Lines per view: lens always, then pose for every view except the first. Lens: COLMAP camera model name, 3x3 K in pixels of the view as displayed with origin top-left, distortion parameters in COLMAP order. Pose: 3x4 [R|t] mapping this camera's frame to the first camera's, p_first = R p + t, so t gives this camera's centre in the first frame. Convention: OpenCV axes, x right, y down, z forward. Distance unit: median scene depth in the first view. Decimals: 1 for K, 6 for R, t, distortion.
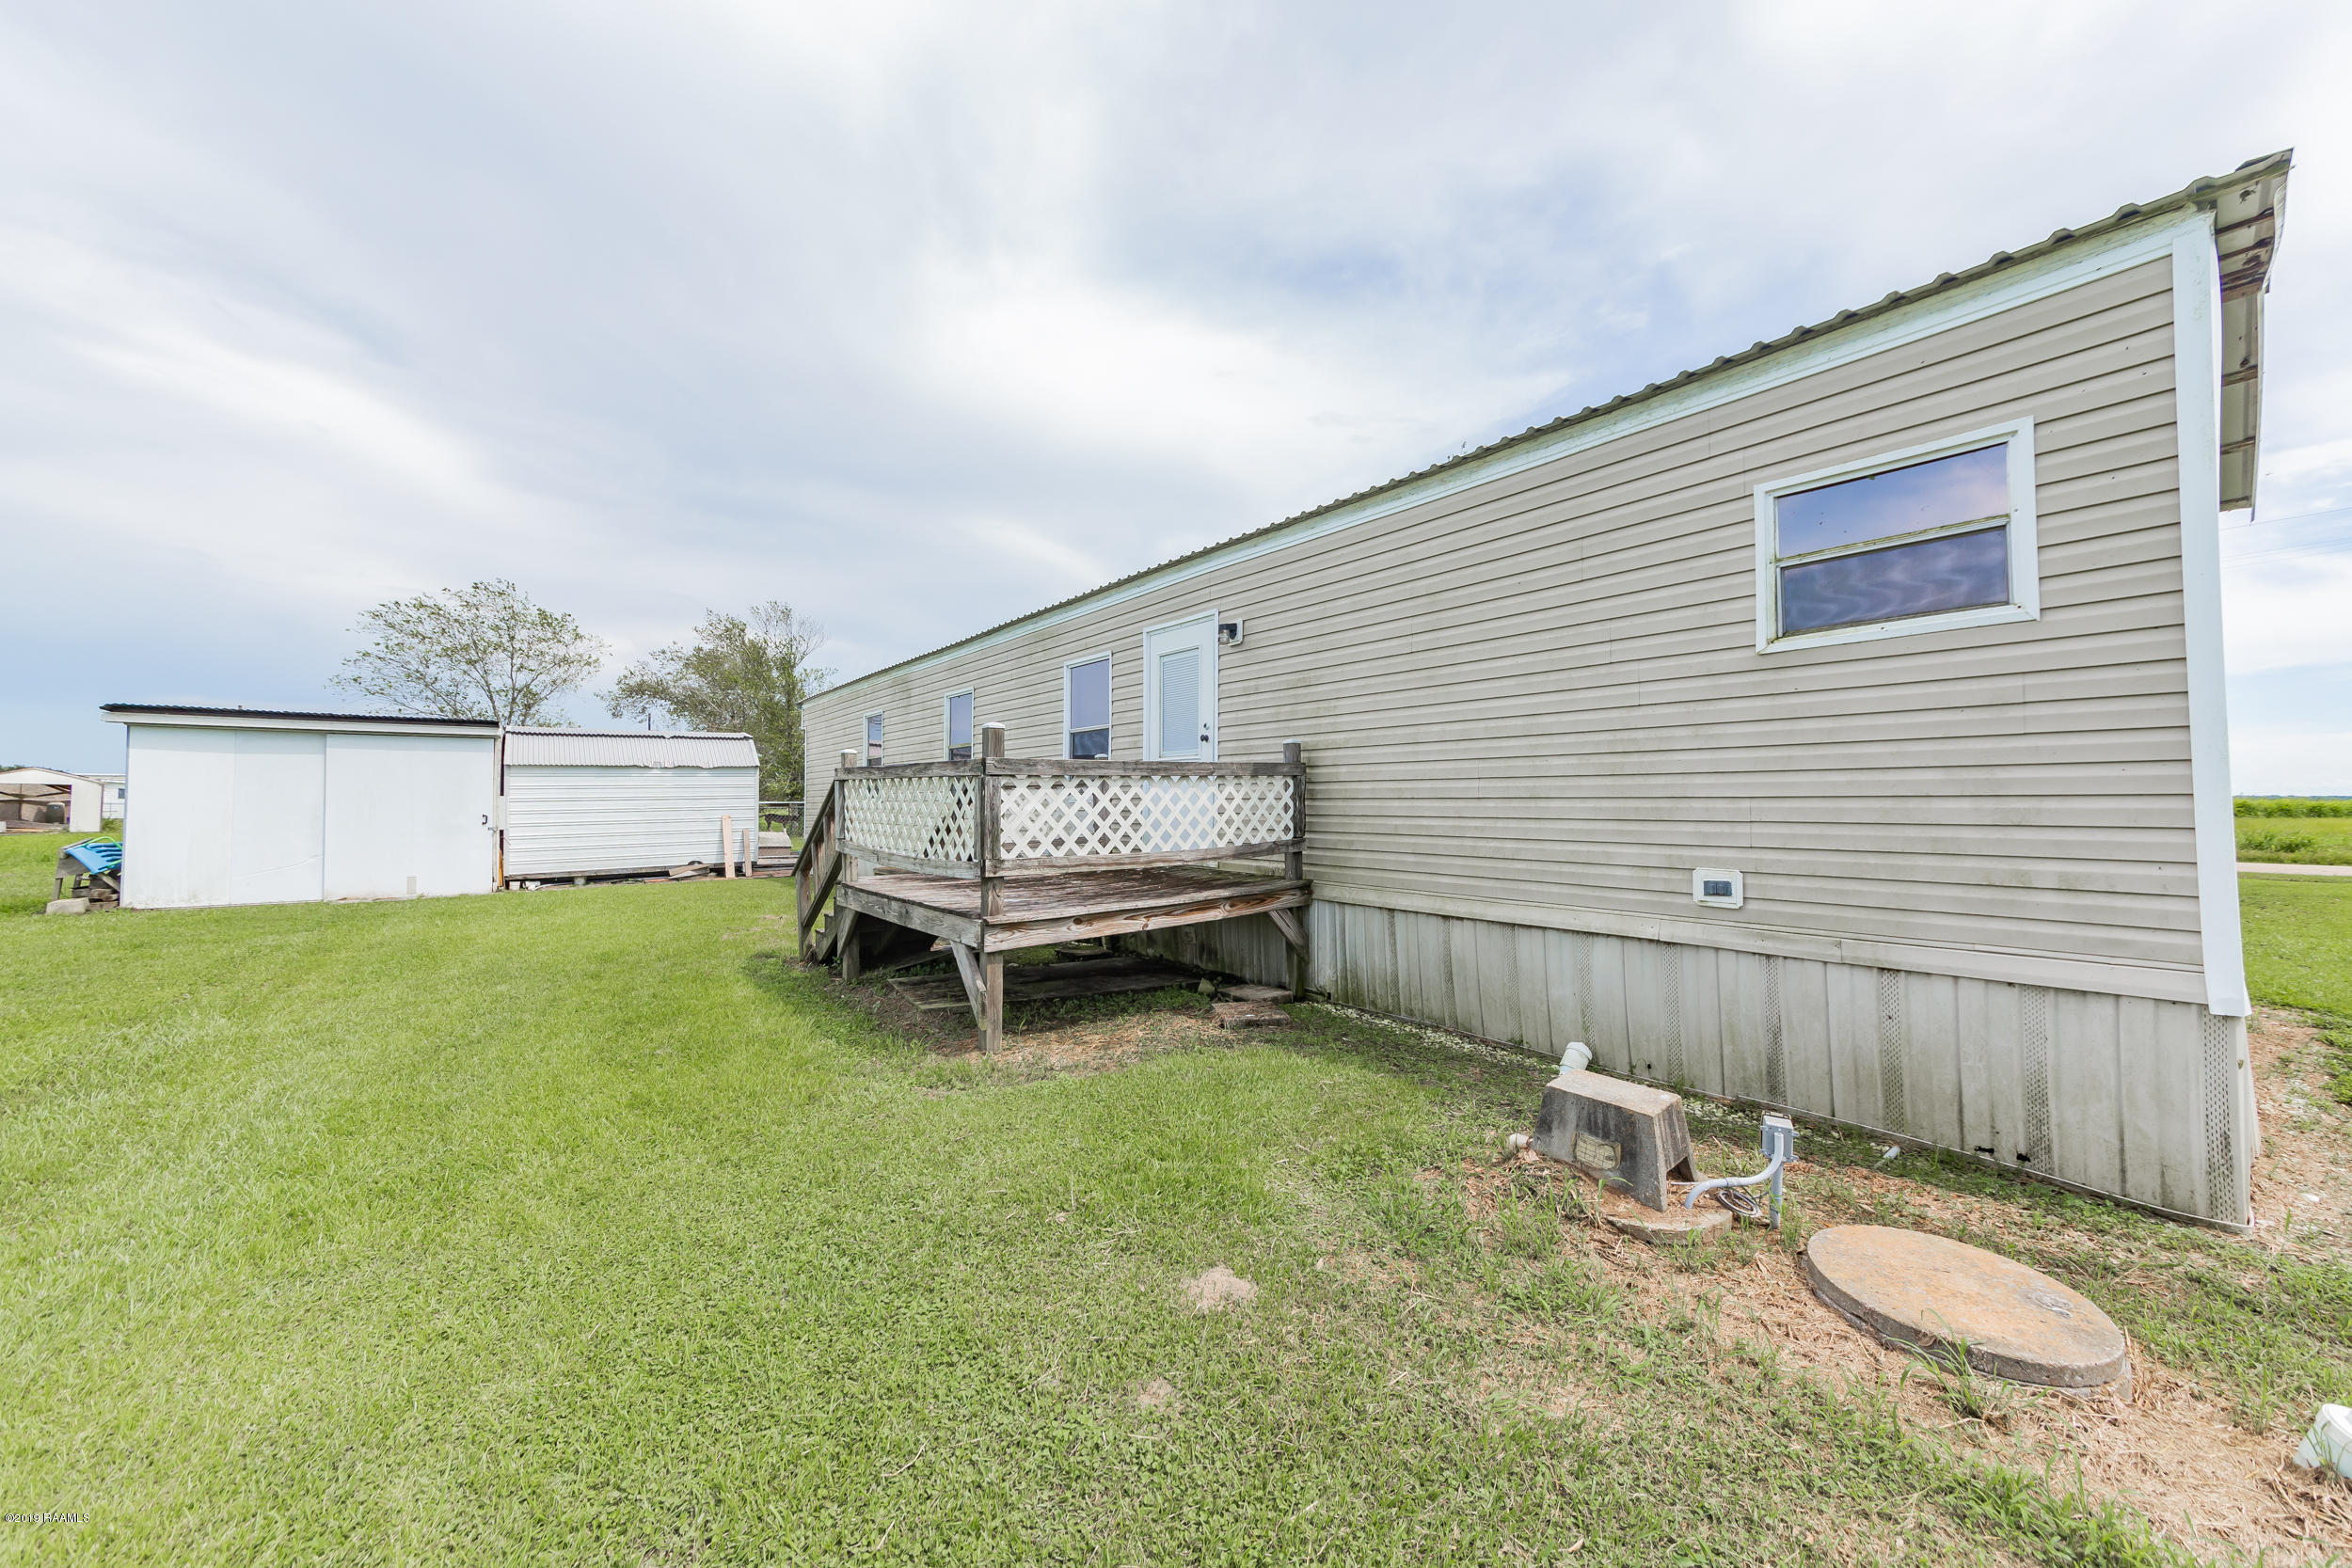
lens RADIAL K [[823.9, 0, 1165.8], [0, 823.9, 785.8], [0, 0, 1]] dist [0.000715, 0.002416]
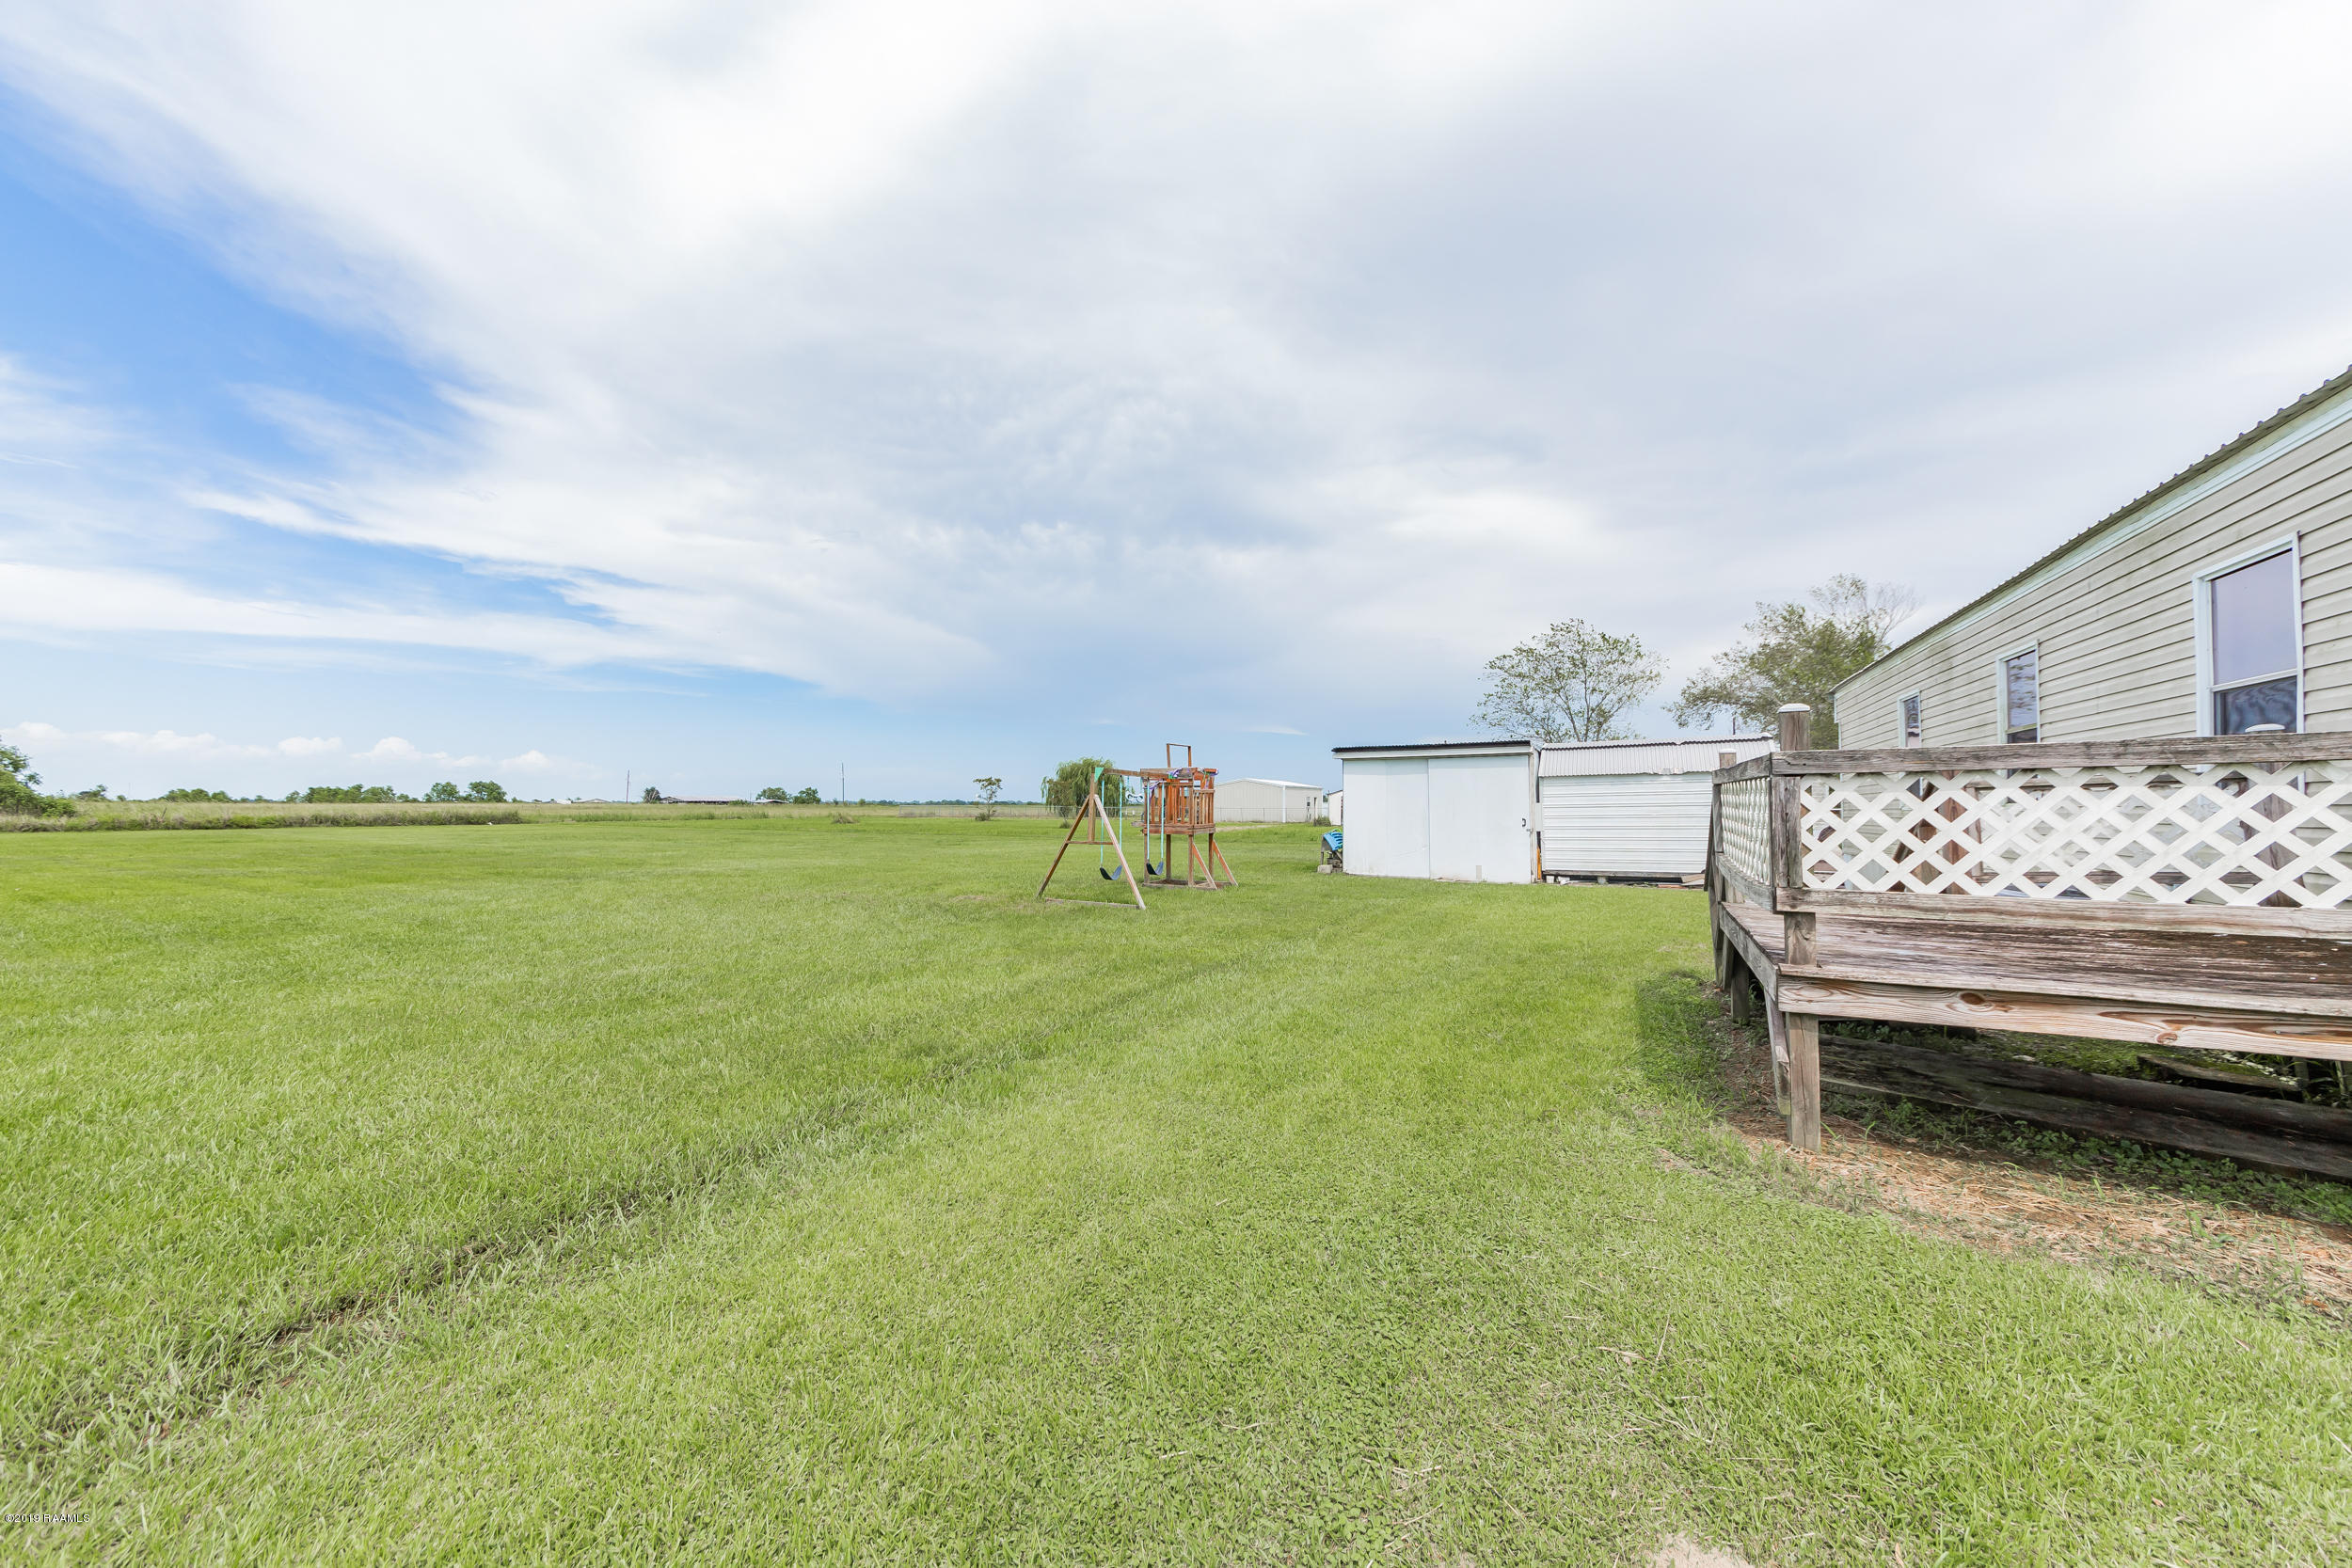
lens RADIAL K [[823.9, 0, 1189.8], [0, 823.9, 785.2], [0, 0, 1]] dist [0.000715, 0.002416]
pose [[0.394245, -0.023686, -0.918700, 0.141649], [0.016904, 0.999686, -0.018520, 0.000364], [0.918850, -0.008228, 0.394521, 0.109255]]
